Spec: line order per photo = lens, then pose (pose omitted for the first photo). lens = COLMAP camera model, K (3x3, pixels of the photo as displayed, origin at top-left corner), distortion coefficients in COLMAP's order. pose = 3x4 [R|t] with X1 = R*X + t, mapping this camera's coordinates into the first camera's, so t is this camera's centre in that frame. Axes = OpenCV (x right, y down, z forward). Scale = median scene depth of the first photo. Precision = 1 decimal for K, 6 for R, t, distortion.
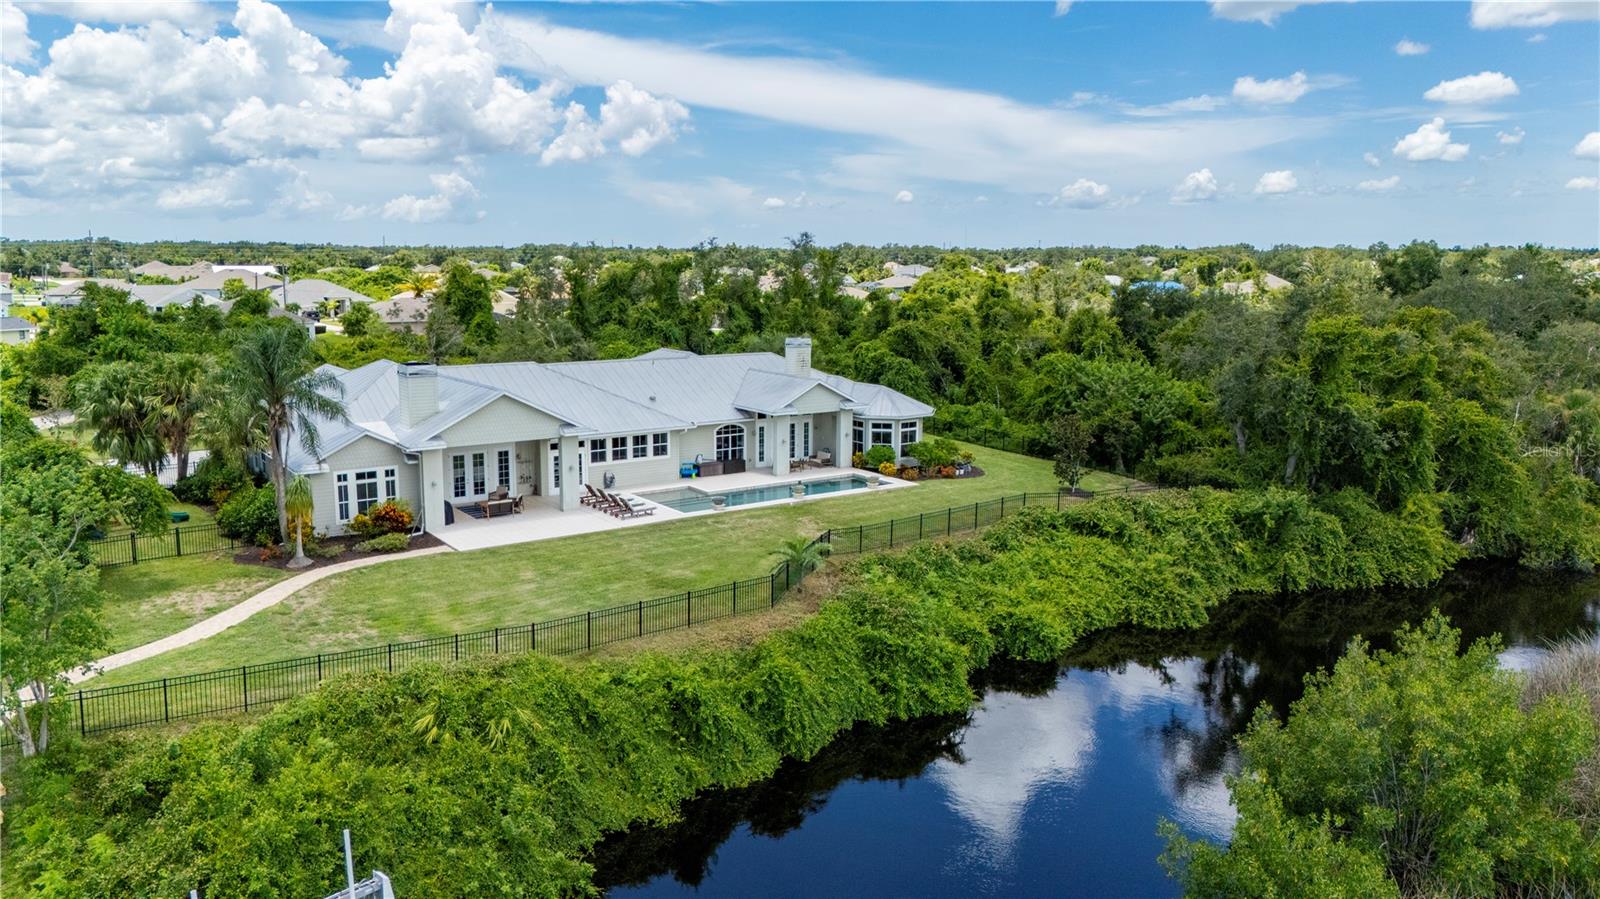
lens RADIAL K [[1183.4, 0, 796.1], [0, 1183.4, 447.1], [0, 0, 1]] dist [0.087146, -0.093240]
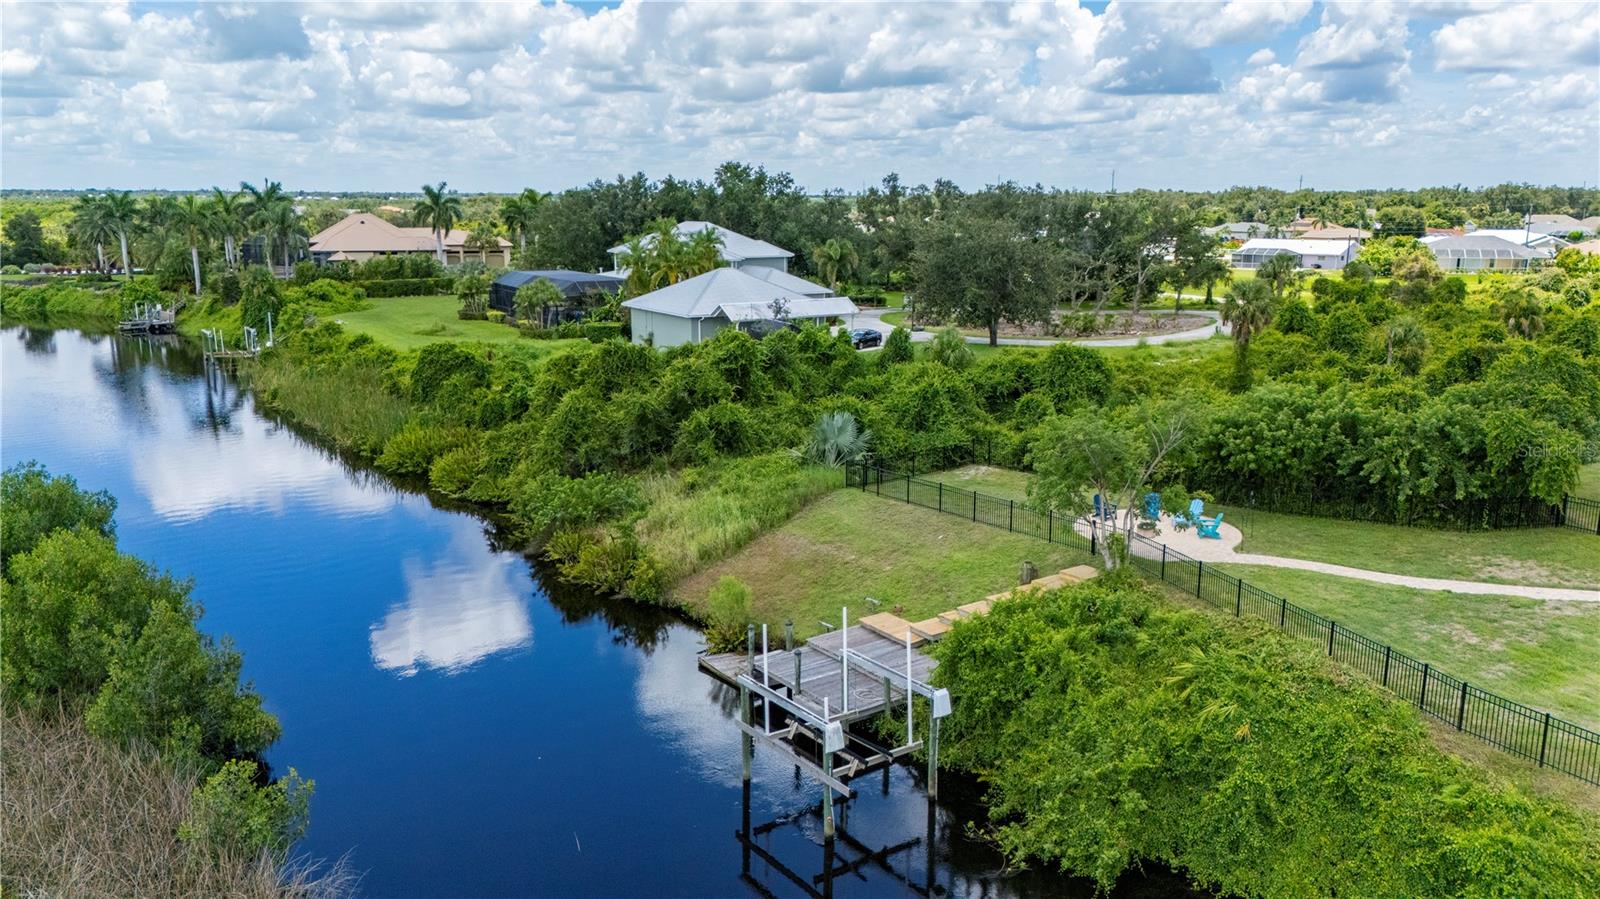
lens RADIAL K [[1202.0, 0, 798.3], [0, 1202.0, 448.0], [0, 0, 1]] dist [0.091331, -0.115353]
pose [[-0.171155, 0.199304, -0.964875, 0.336072], [-0.162656, 0.960172, 0.227185, -0.060275], [0.971725, 0.195827, -0.131920, 0.390828]]
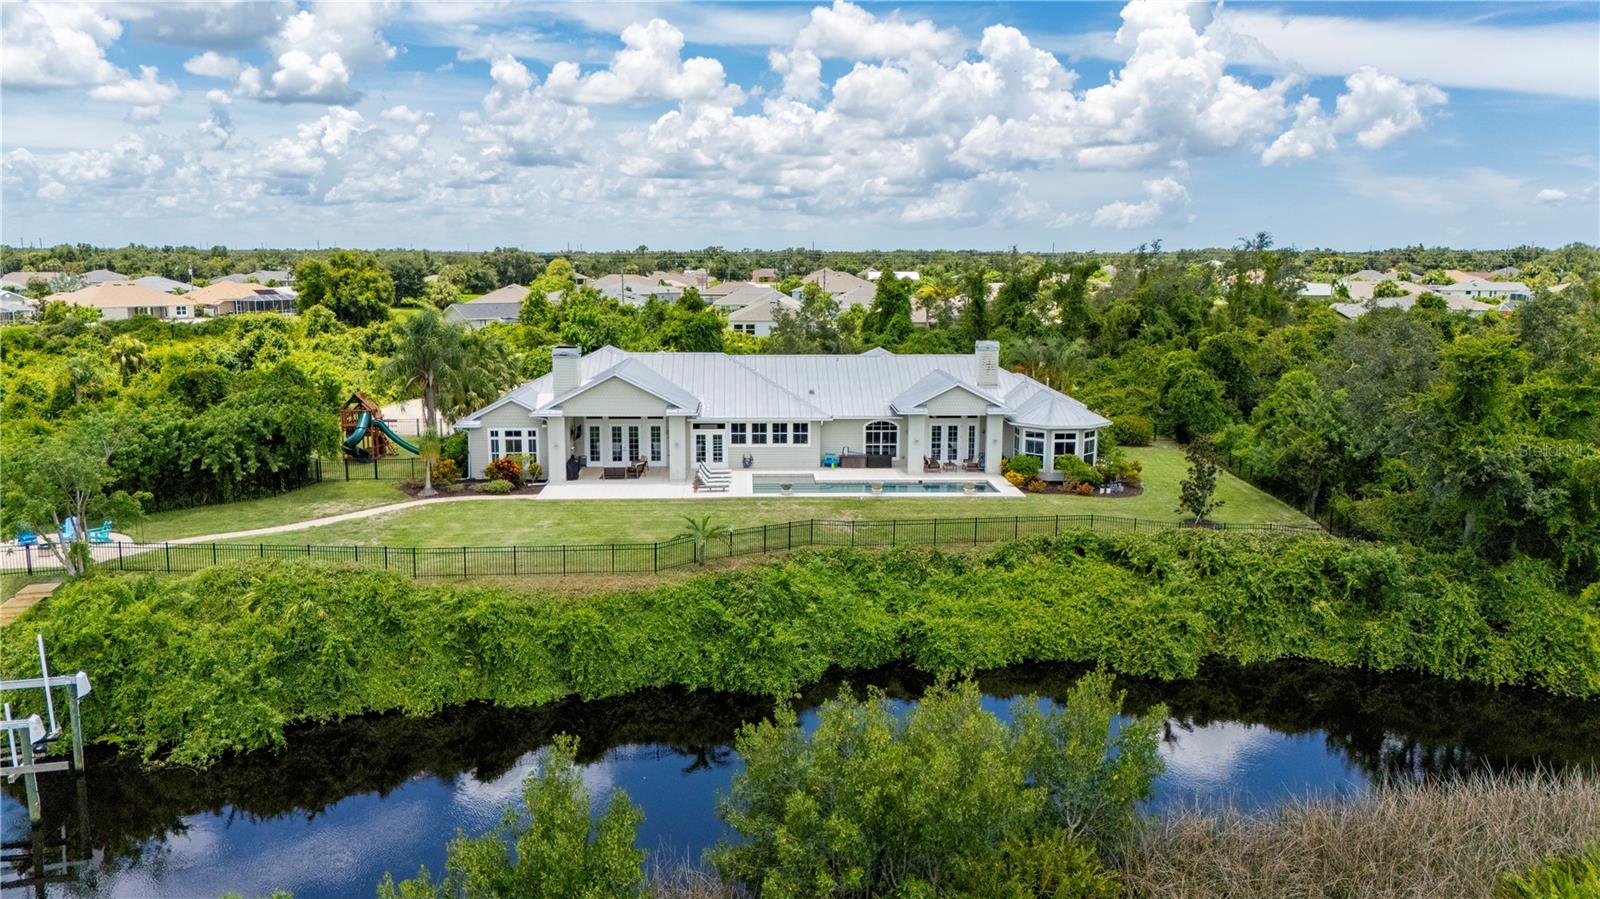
lens RADIAL K [[1190.9, 0, 795.2], [0, 1190.9, 447.2], [0, 0, 1]] dist [0.096802, -0.083933]
pose [[0.843114, 0.085182, -0.530945, 0.461222], [-0.088287, 0.995903, 0.019582, -0.010534], [0.530438, 0.030366, 0.847180, 0.078643]]
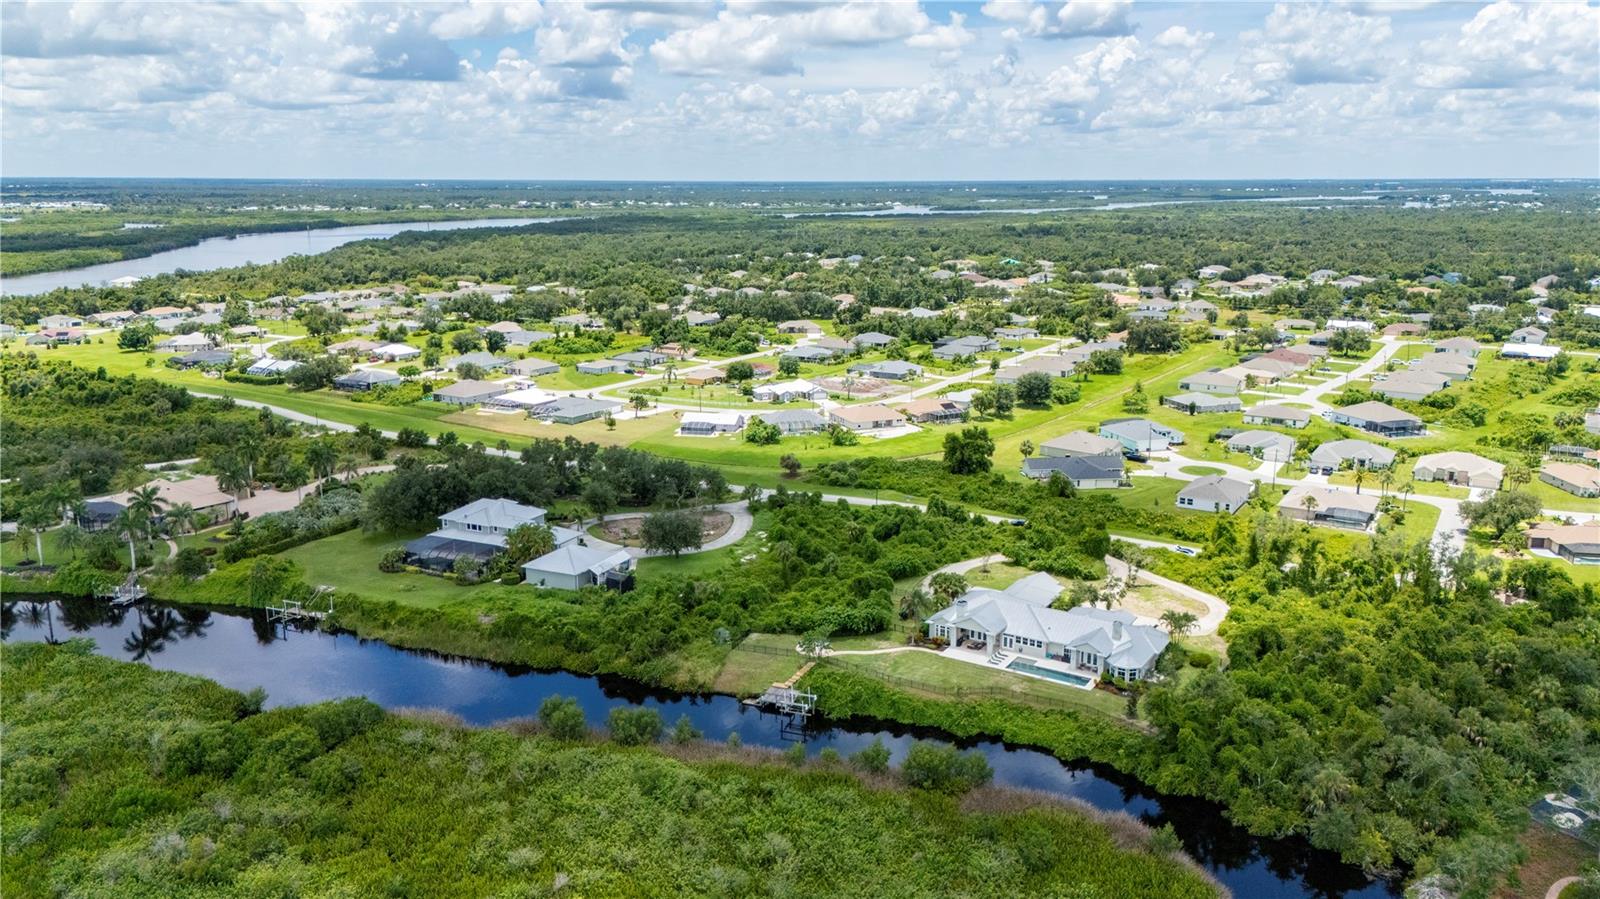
lens RADIAL K [[1202.0, 0, 798.3], [0, 1202.0, 448.0], [0, 0, 1]] dist [0.091331, -0.115353]
pose [[0.395997, 0.200109, -0.896183, 2.324707], [-0.151645, 0.976817, 0.151106, -0.872125], [0.905644, 0.076064, 0.417161, -0.890650]]
